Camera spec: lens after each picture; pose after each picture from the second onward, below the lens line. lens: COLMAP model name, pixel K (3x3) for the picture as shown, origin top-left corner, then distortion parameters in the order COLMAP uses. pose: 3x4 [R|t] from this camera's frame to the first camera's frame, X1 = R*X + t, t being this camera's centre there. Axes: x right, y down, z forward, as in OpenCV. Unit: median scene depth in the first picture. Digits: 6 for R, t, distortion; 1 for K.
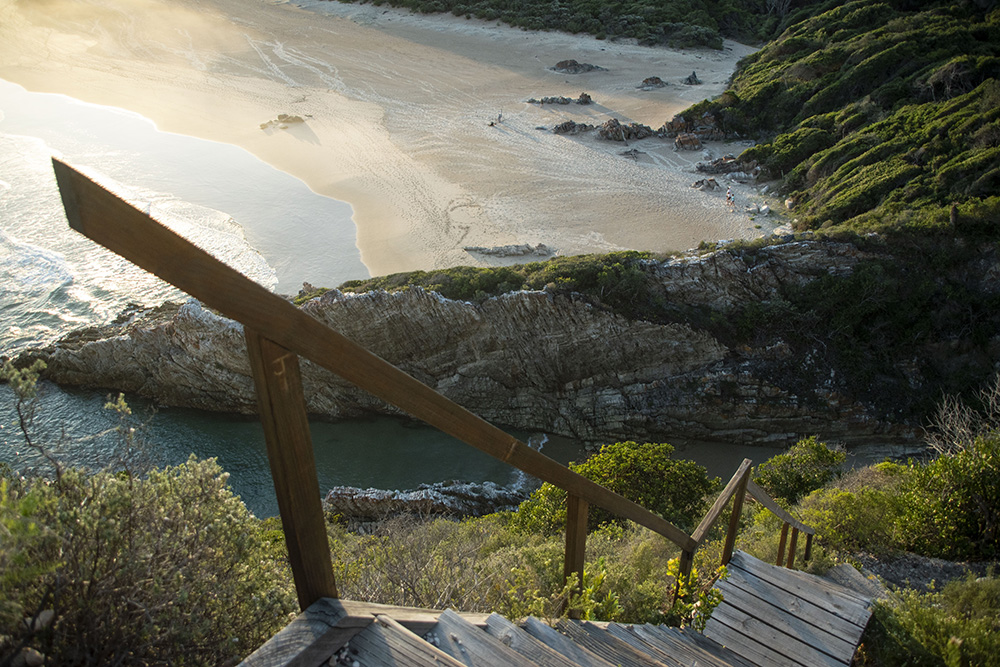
lens RADIAL K [[792.3, 0, 498.7], [0, 792.3, 329.7], [0, 0, 1]] dist [-0.157152, 0.123137]
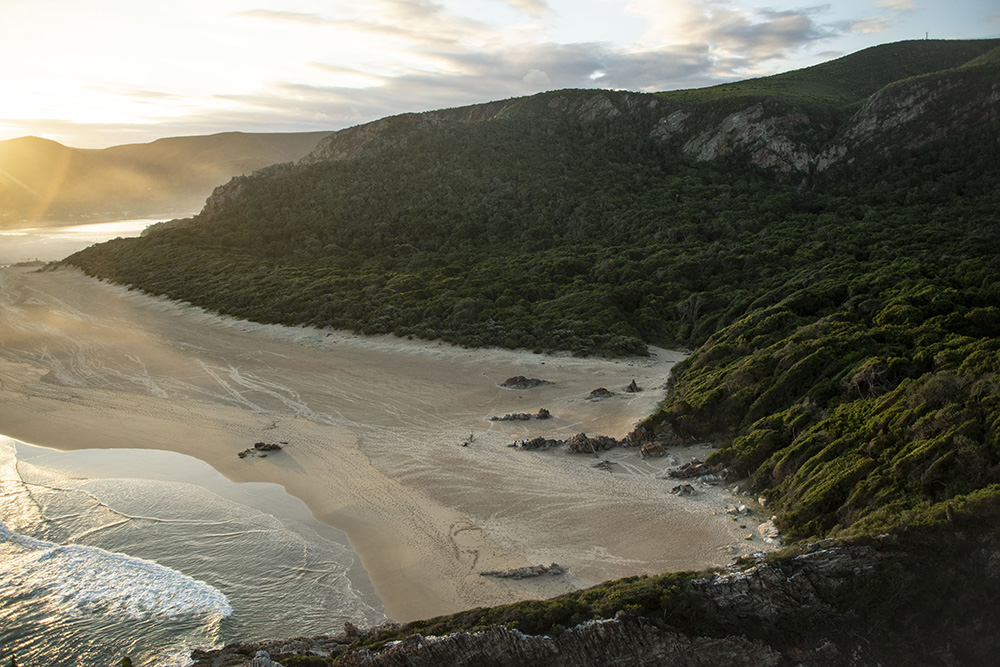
lens RADIAL K [[792.3, 0, 498.7], [0, 792.3, 329.7], [0, 0, 1]] dist [-0.157152, 0.123137]
pose [[0.990319, -0.041574, 0.132438, -0.123740], [0.086458, 0.931167, -0.354193, -0.030631], [-0.108597, 0.362214, 0.925747, -0.061527]]
